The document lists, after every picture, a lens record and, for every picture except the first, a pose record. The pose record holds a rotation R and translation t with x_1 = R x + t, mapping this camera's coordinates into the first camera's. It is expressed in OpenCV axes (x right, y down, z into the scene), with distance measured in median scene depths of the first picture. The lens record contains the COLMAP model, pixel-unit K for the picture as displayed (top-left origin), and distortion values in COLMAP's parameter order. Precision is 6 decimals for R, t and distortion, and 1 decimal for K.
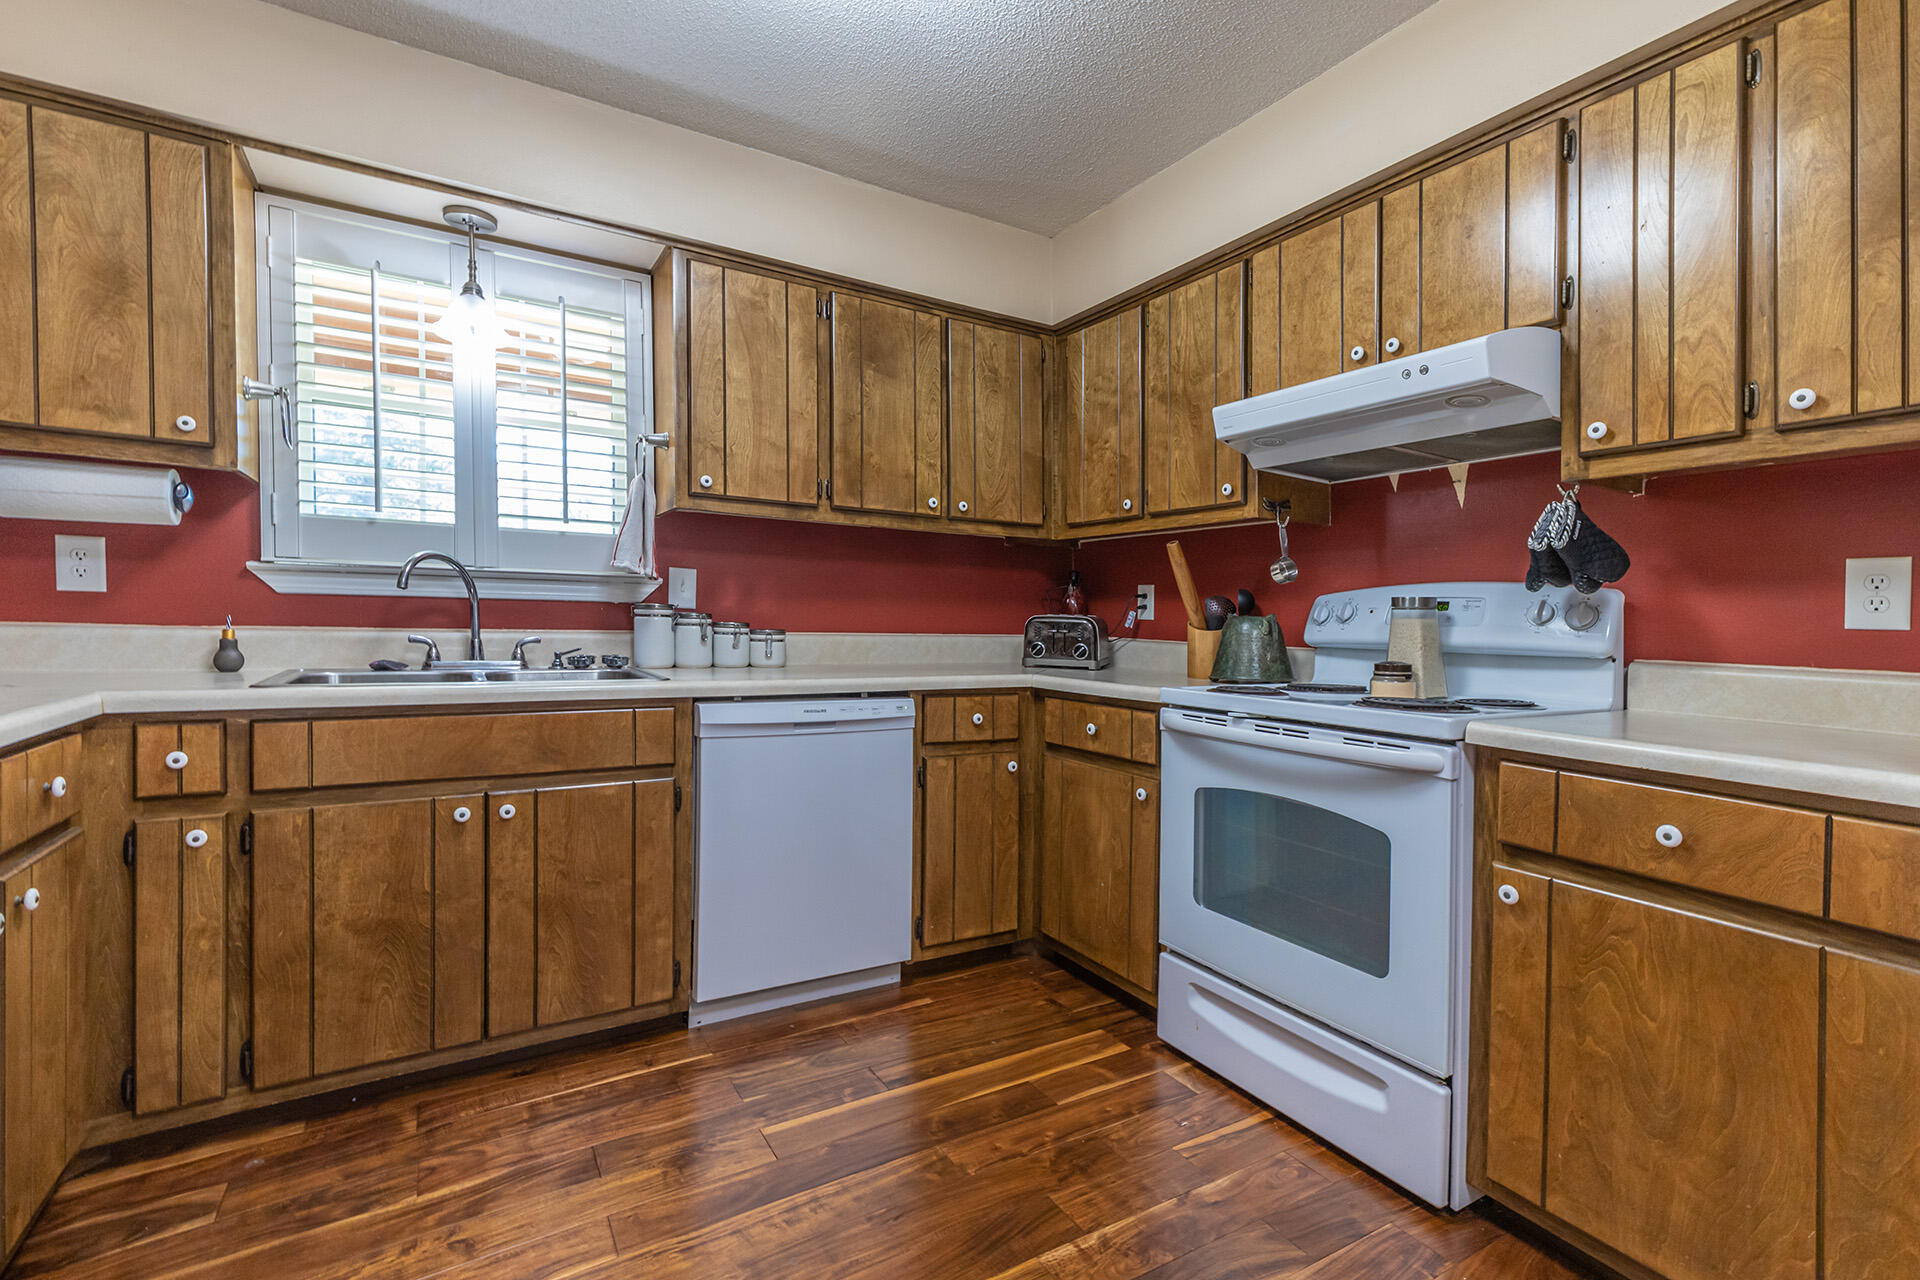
lens RADIAL K [[875.6, 0, 963.0], [0, 875.6, 634.1], [0, 0, 1]] dist [0.003718, 0.001686]
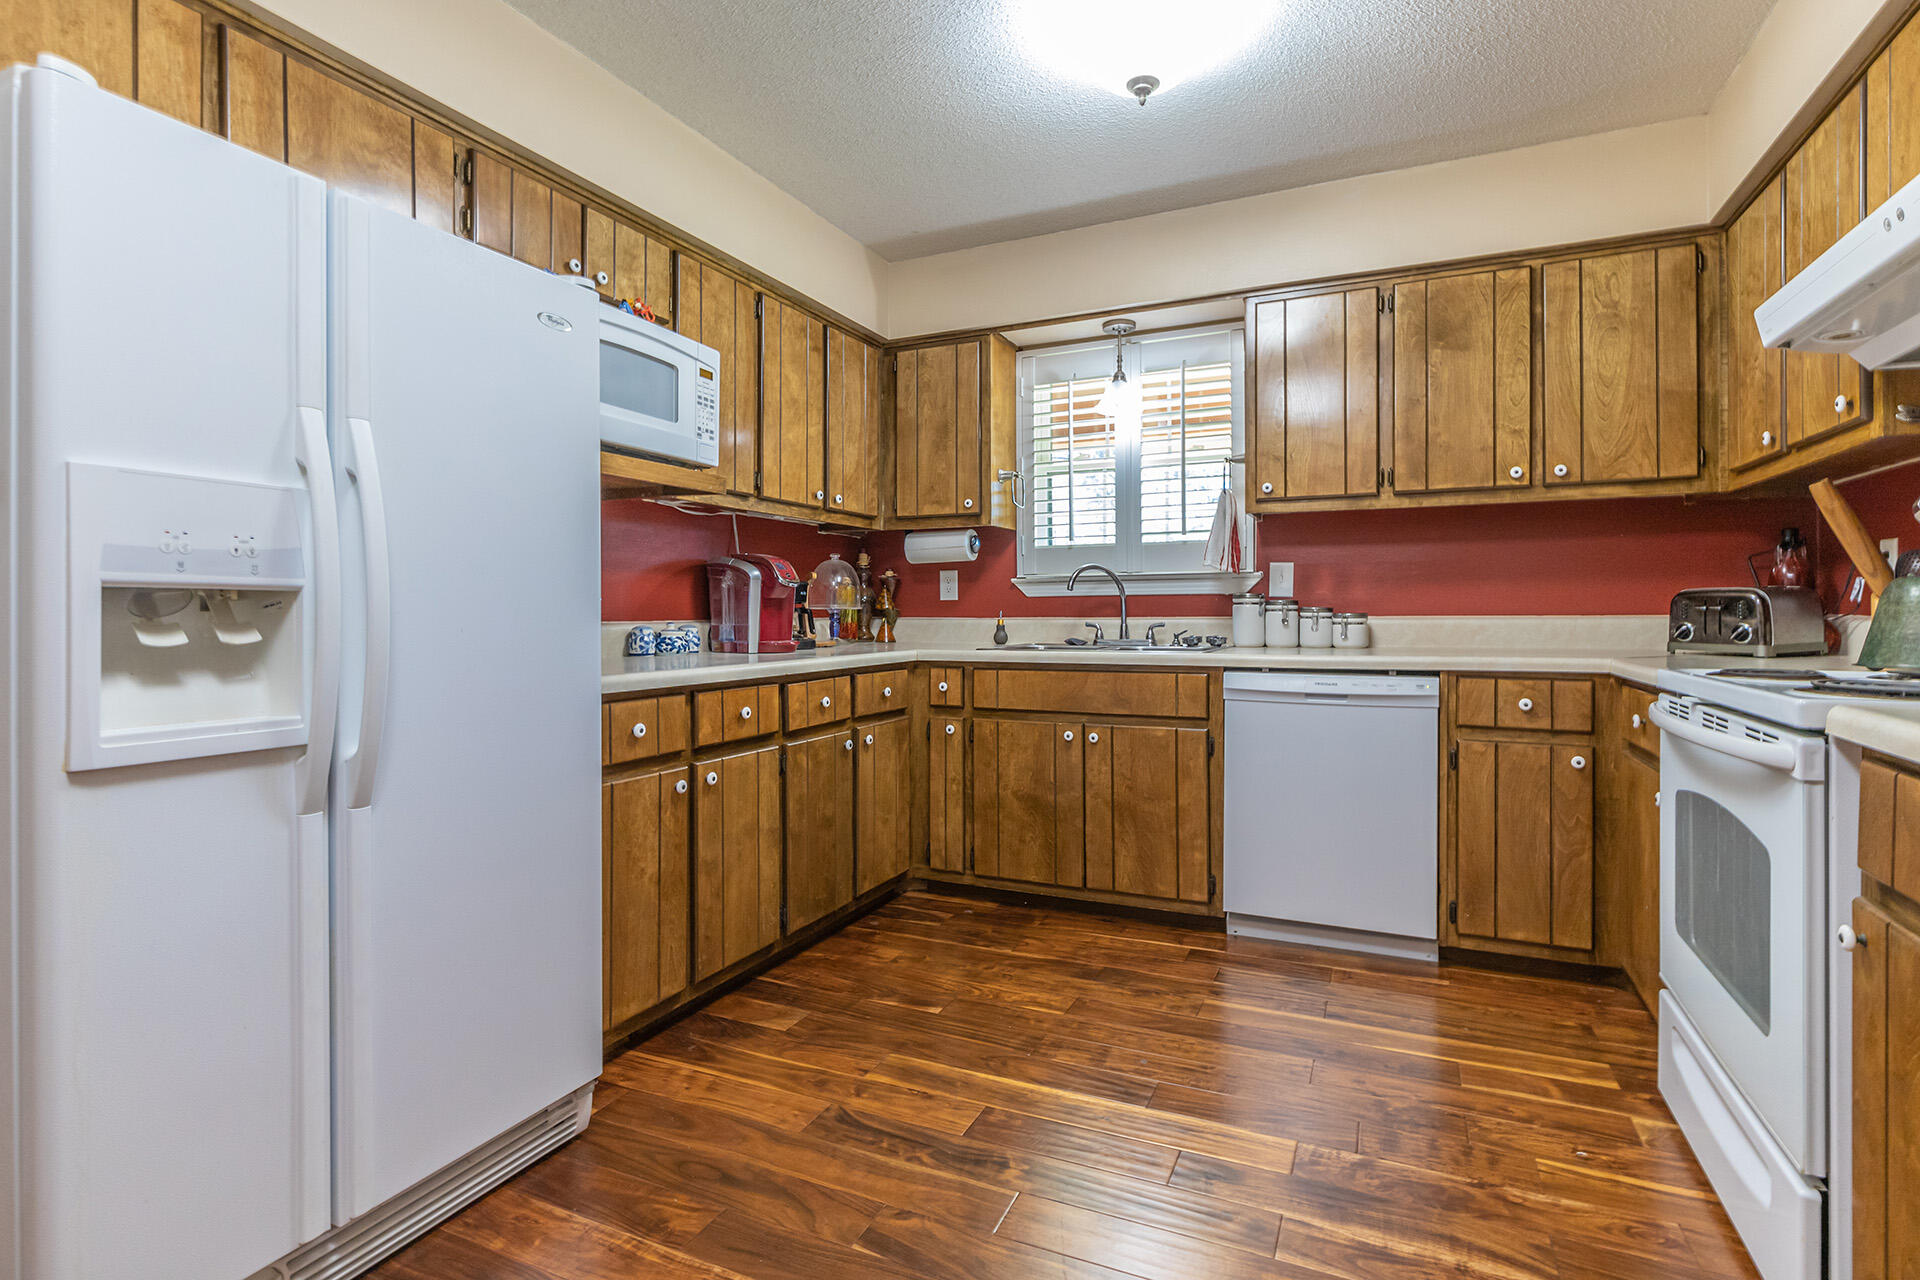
lens RADIAL K [[939.9, 0, 959.0], [0, 939.9, 651.5], [0, 0, 1]] dist [-0.030664, -0.004853]
pose [[0.525860, 0.009406, -0.850519, 0.602227], [0.001948, 0.999923, 0.012263, 0.031894], [0.850569, -0.008106, 0.525802, -0.018093]]
